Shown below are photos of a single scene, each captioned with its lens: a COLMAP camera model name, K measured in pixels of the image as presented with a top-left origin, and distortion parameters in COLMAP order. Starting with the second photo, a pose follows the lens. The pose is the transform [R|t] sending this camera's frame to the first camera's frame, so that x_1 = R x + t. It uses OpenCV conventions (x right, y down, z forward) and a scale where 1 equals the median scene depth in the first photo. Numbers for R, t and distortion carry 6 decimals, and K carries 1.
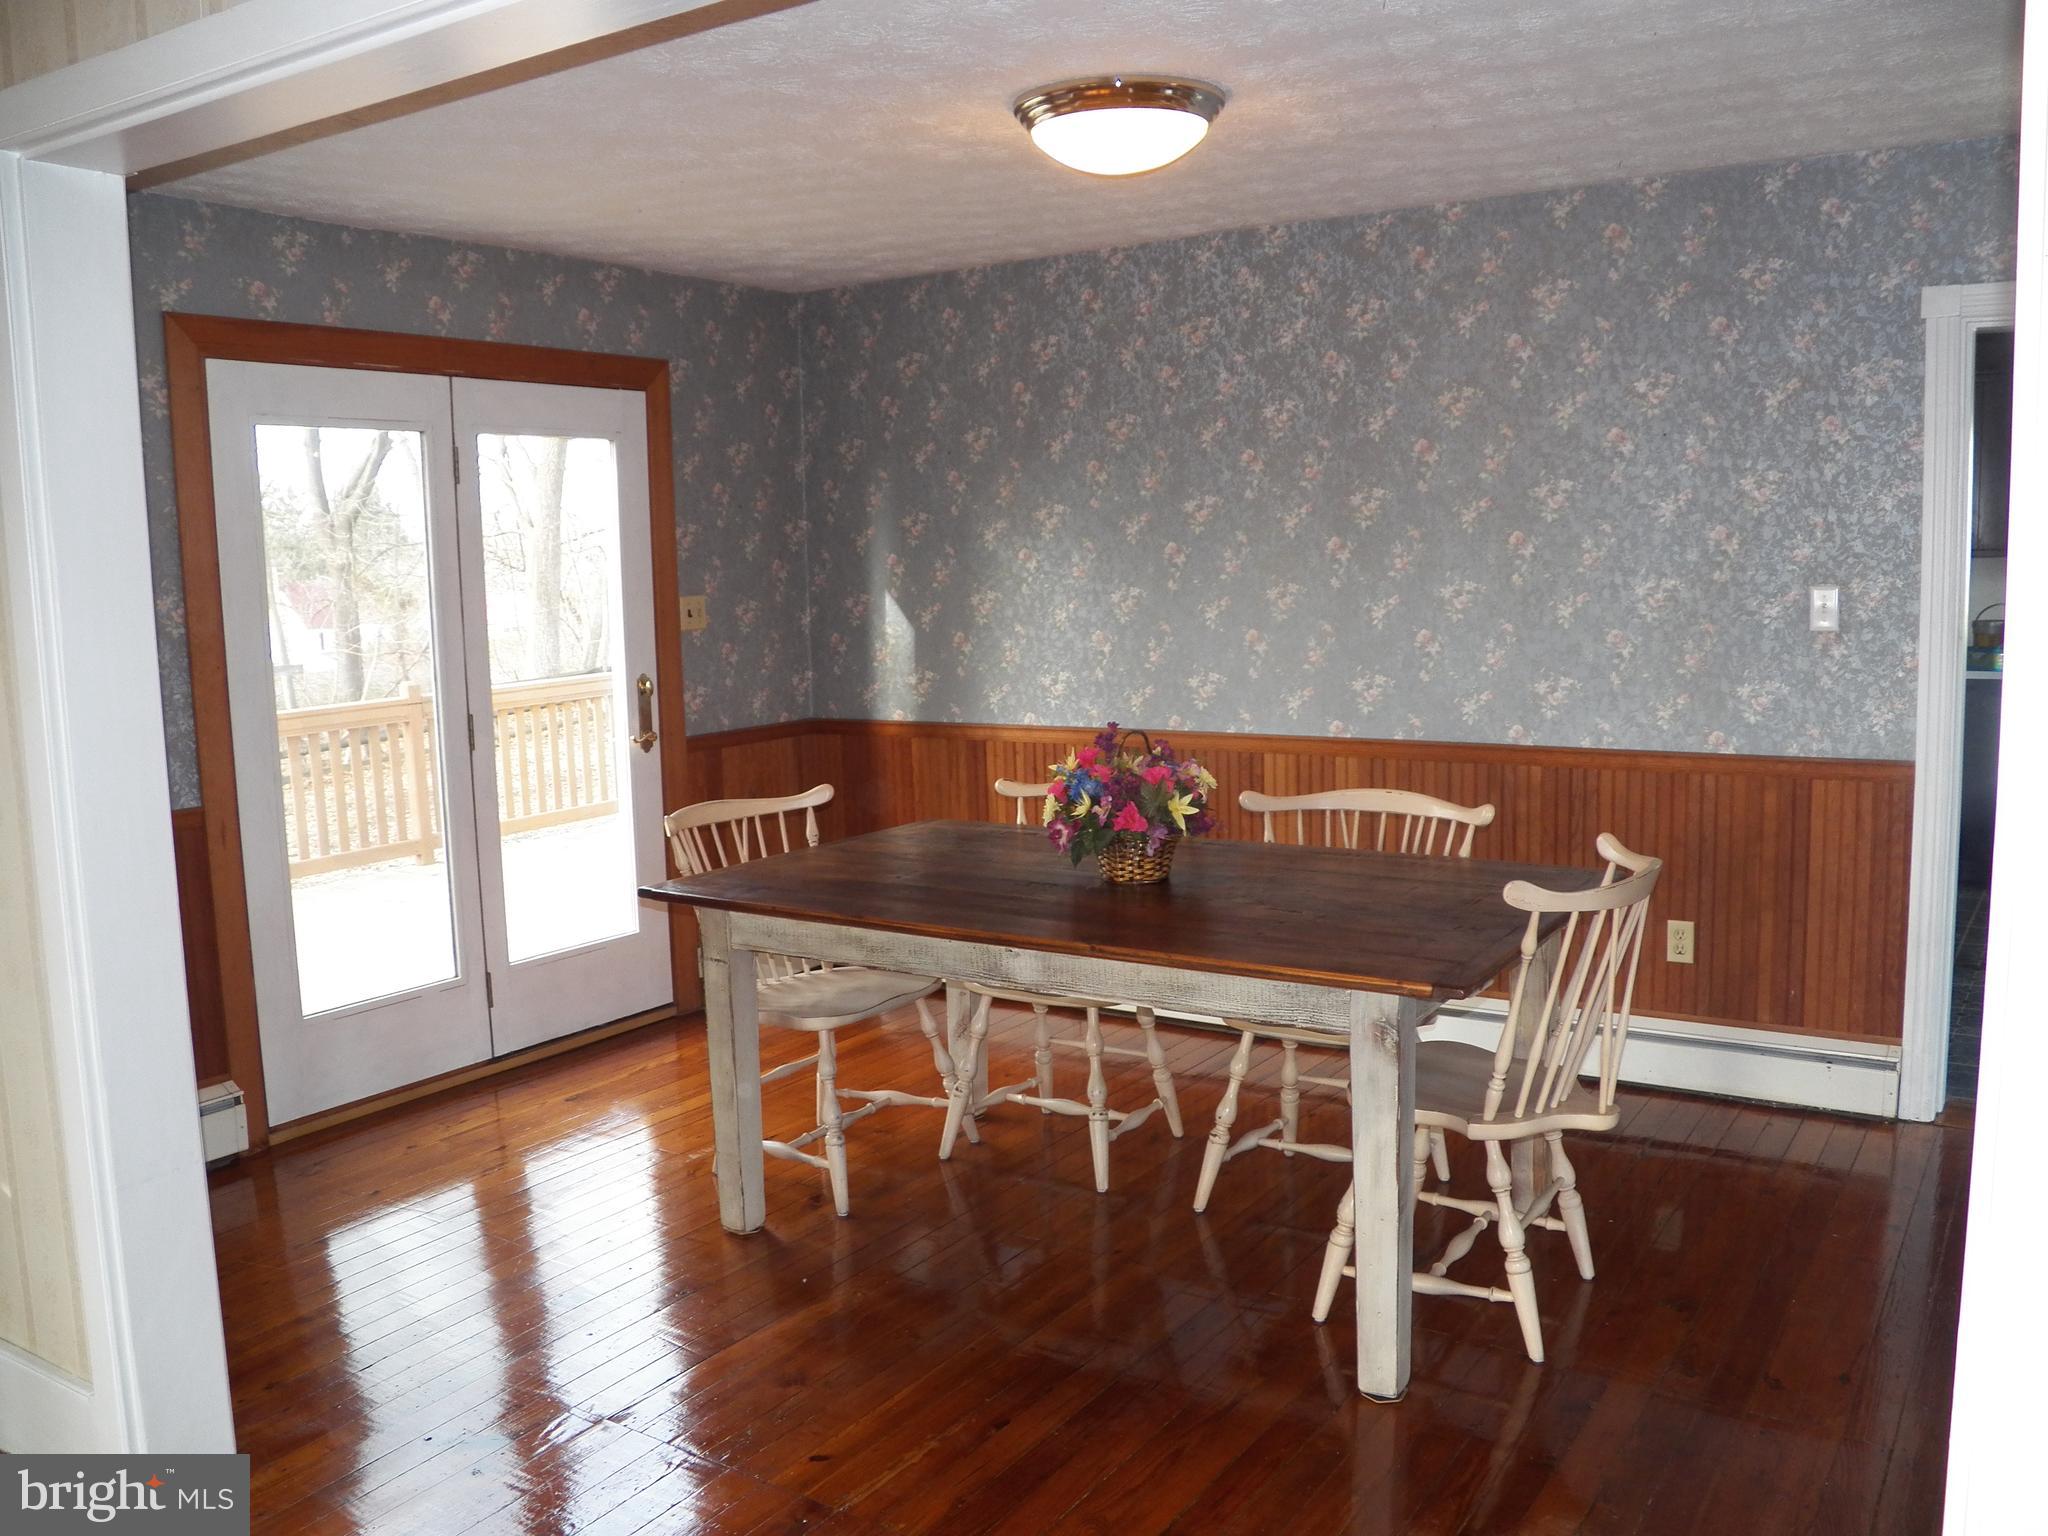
lens RADIAL K [[1676.5, 0, 1069.3], [0, 1676.5, 757.1], [0, 0, 1]] dist [-0.151514, 0.109796]
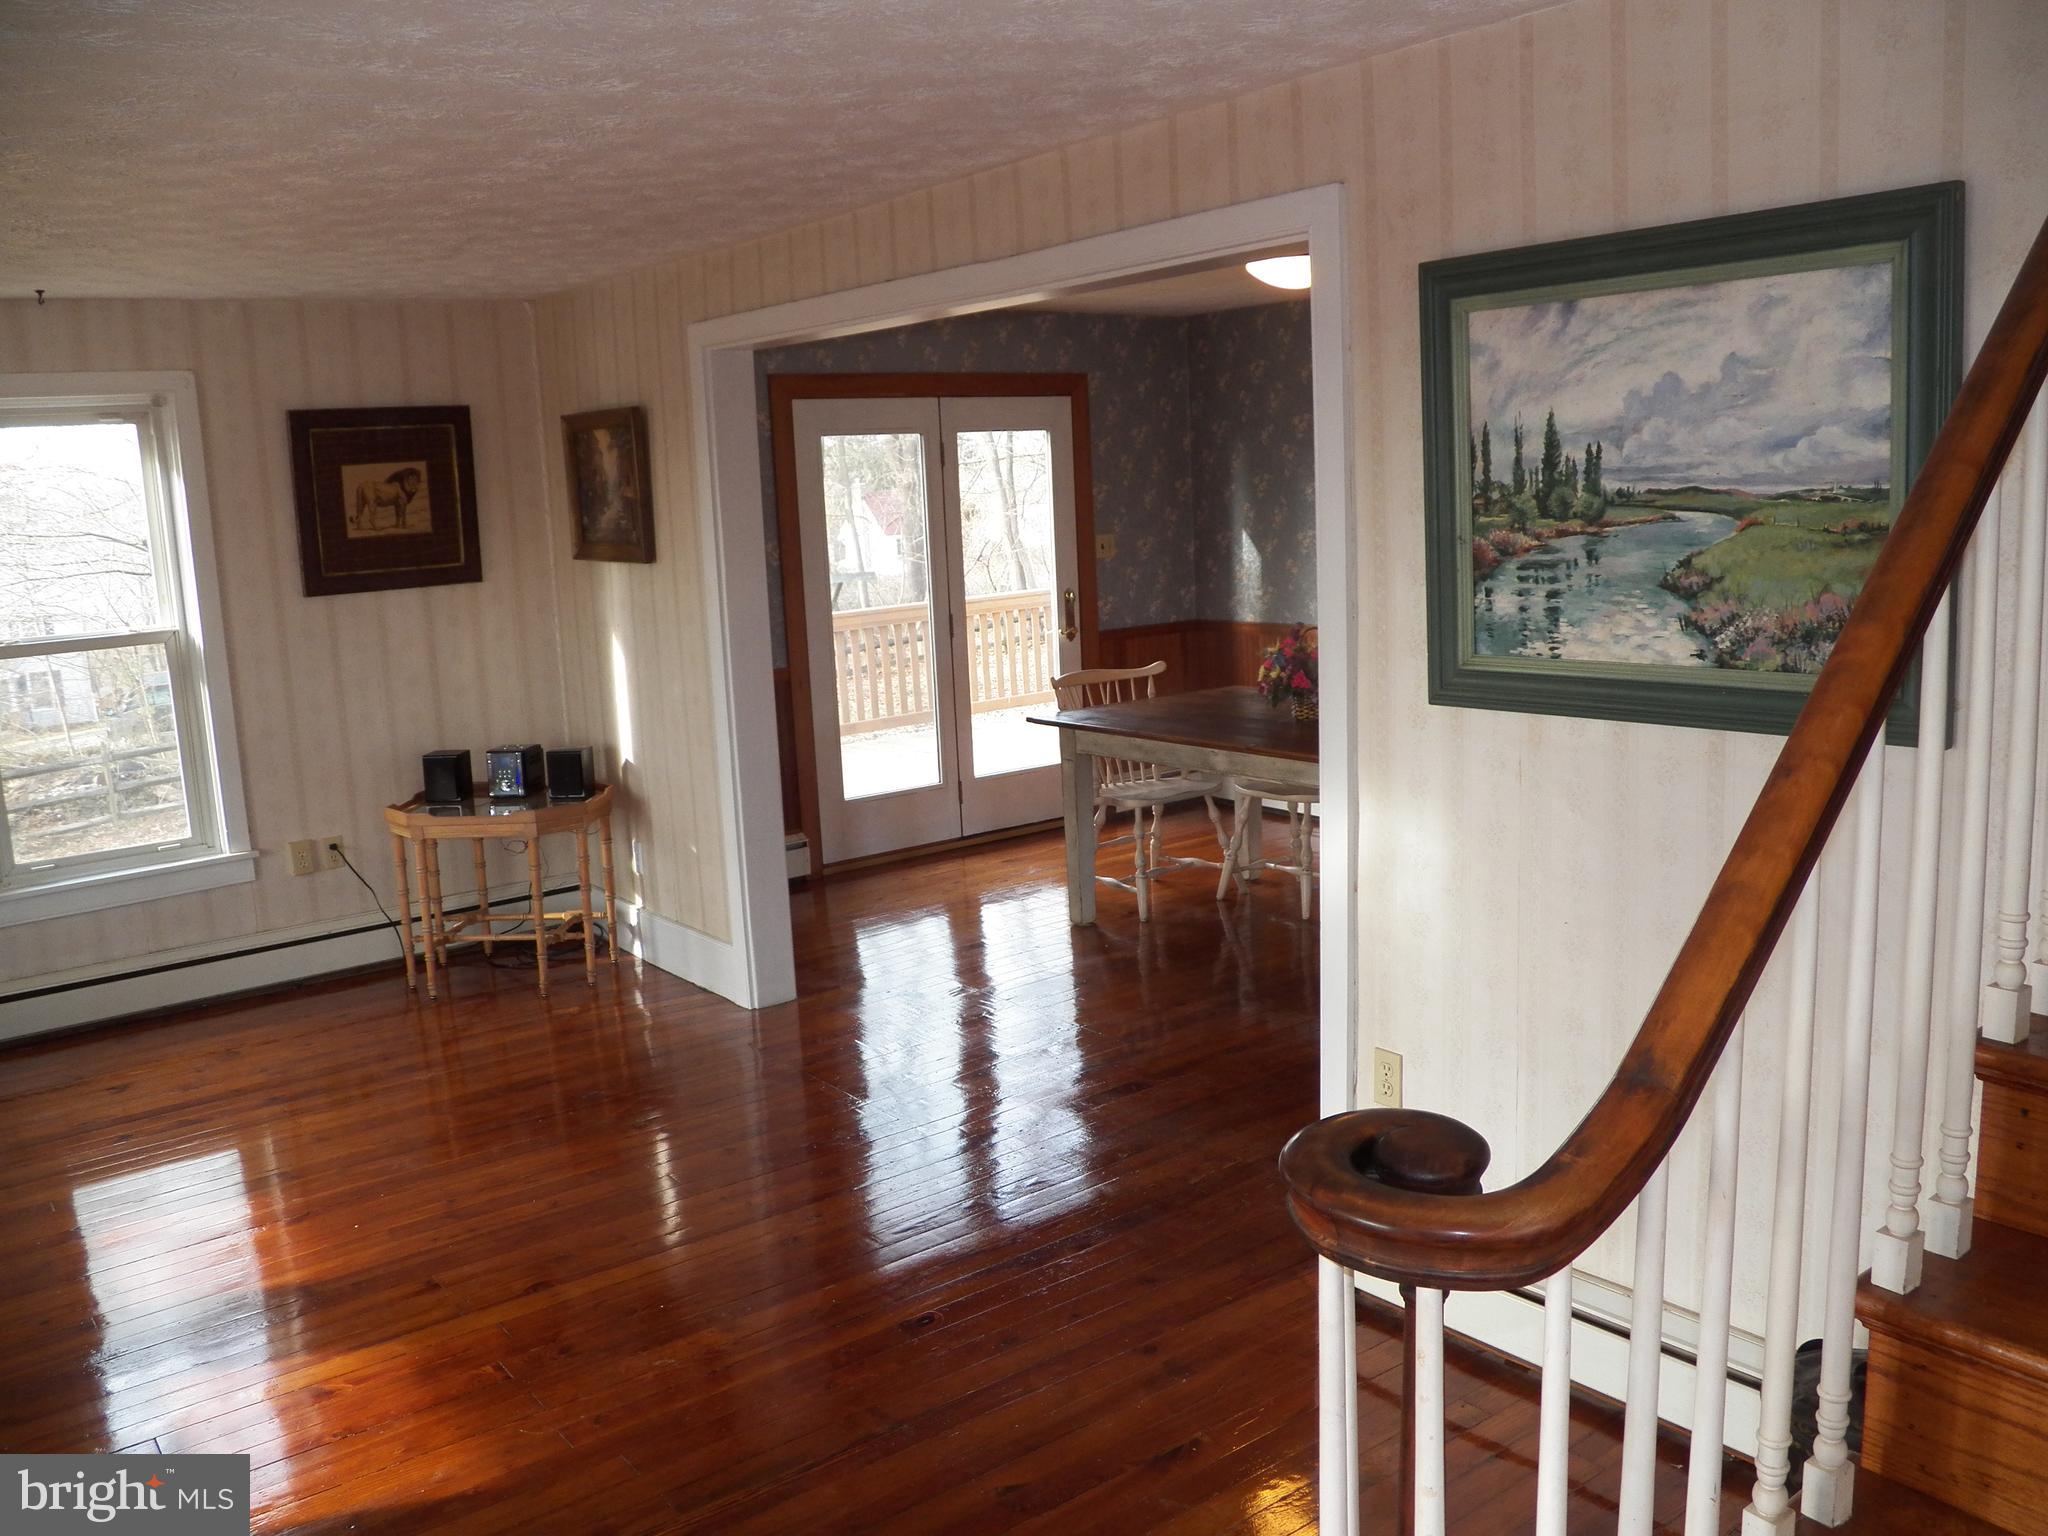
lens RADIAL K [[1676.5, 0, 1069.3], [0, 1676.5, 757.1], [0, 0, 1]] dist [-0.151514, 0.109796]
pose [[0.946126, 0.033791, -0.322029, 0.238086], [-0.015195, 0.998078, 0.060086, 0.010969], [0.323441, -0.051956, 0.944821, -0.434084]]
